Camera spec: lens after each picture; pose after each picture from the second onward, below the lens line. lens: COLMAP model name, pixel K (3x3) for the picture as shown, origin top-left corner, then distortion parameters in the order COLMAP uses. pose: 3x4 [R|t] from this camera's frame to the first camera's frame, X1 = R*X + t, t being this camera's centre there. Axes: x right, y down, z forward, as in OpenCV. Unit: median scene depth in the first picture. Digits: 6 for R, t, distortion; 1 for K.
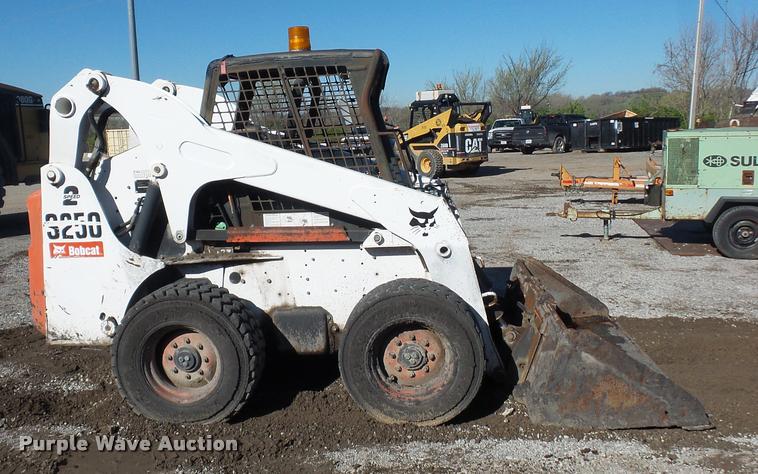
lens RADIAL K [[688.0, 0, 350.1], [0, 688.0, 239.9], [0, 0, 1]] dist [-0.005215, -0.002160]
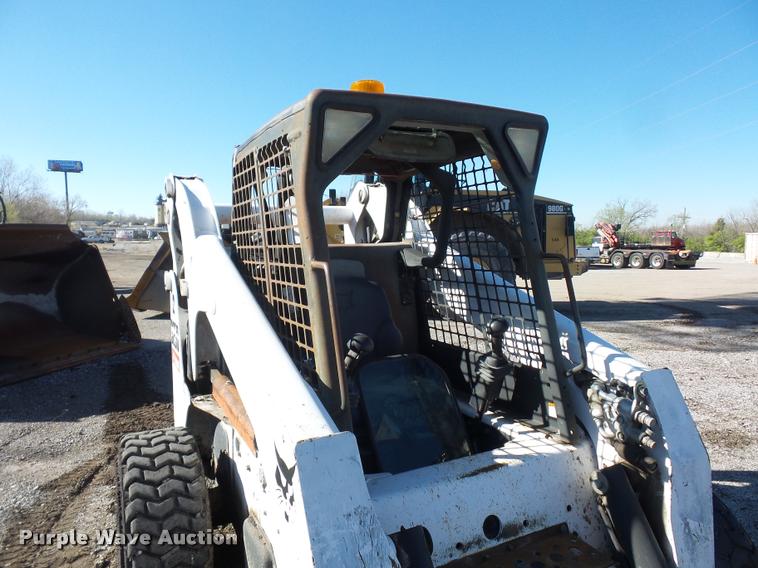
lens RADIAL K [[527.4, 0, 380.1], [0, 527.4, 282.3], [0, 0, 1]] dist [-0.006033, -0.000609]
pose [[0.552624, 0.103194, -0.827018, 0.365358], [-0.156300, 0.987531, 0.018781, -0.152196], [0.818644, 0.118885, 0.561862, 0.807810]]
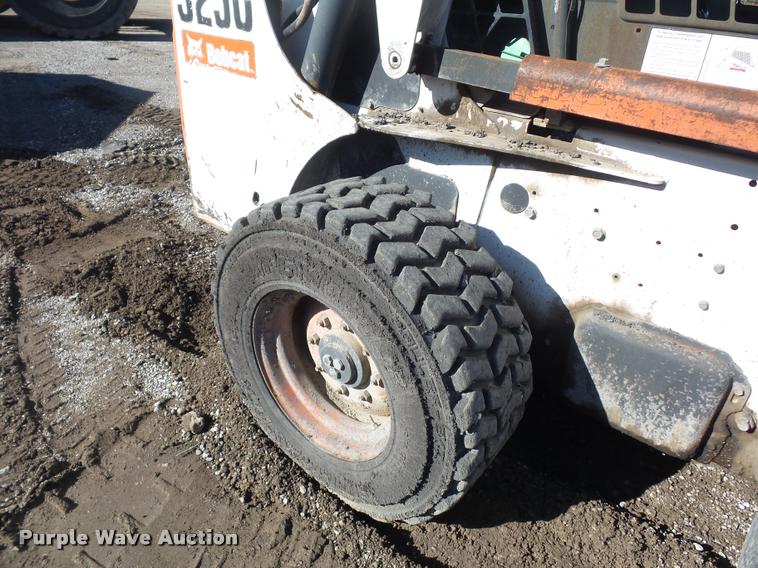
lens RADIAL K [[522.4, 0, 379.0], [0, 522.4, 284.0], [0, 0, 1]] dist [0.007665, -0.001055]
pose [[0.832067, 0.353568, -0.427380, -0.088896], [-0.170220, 0.896093, 0.409930, -0.010427], [0.527910, -0.268340, 0.805794, 0.722835]]
